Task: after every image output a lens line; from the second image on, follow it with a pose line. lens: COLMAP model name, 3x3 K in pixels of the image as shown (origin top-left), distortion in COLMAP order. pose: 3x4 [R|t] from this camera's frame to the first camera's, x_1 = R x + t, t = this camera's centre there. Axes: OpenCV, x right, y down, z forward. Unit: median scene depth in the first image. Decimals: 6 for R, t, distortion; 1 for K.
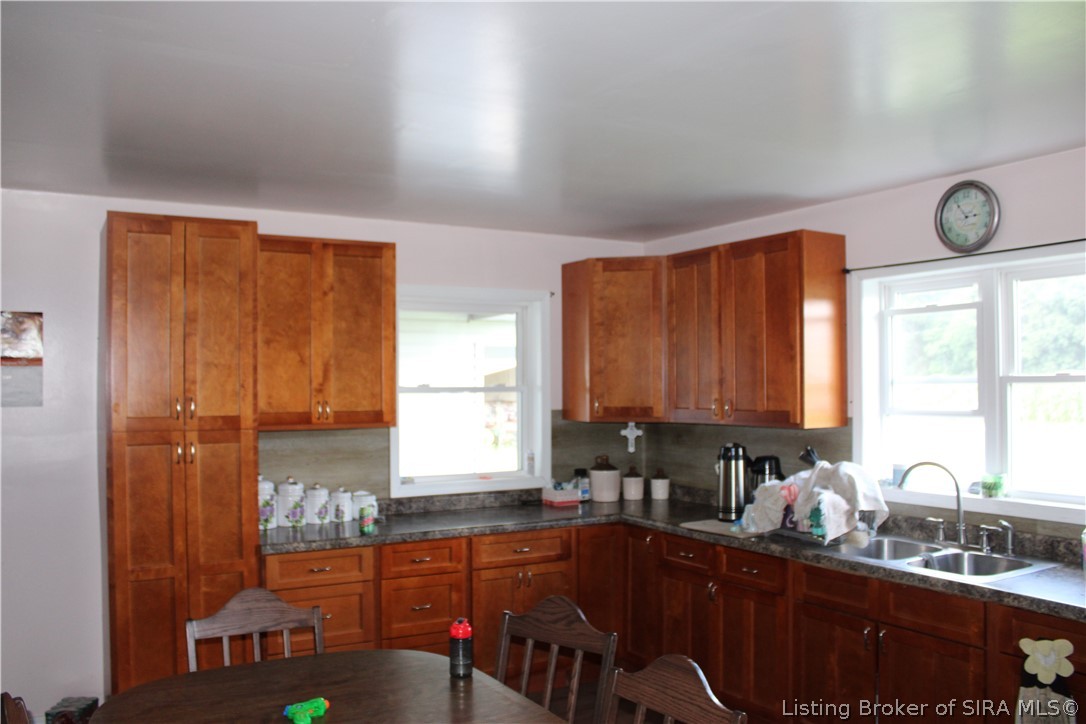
lens RADIAL K [[910.6, 0, 539.8], [0, 910.6, 367.0], [0, 0, 1]] dist [-0.174144, 0.171979]
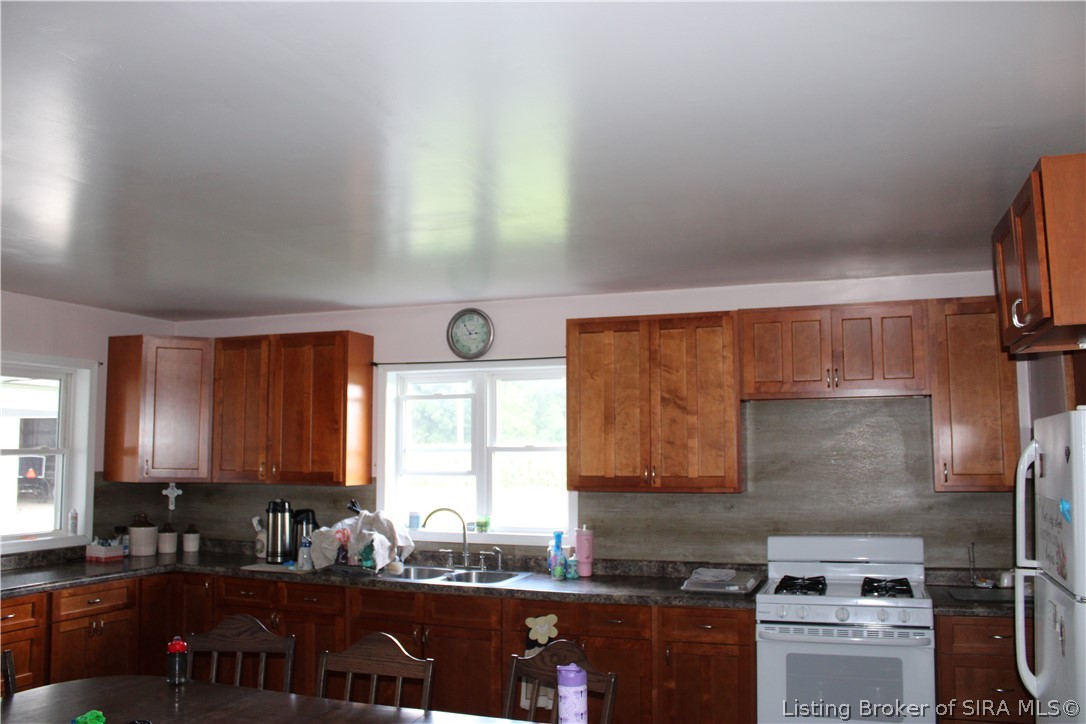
lens RADIAL K [[910.6, 0, 539.8], [0, 910.6, 367.0], [0, 0, 1]] dist [-0.174144, 0.171979]
pose [[0.775251, 0.062860, 0.628518, -0.303275], [-0.016233, 0.996690, -0.079659, -0.002392], [-0.631445, 0.051553, 0.773705, -0.174560]]
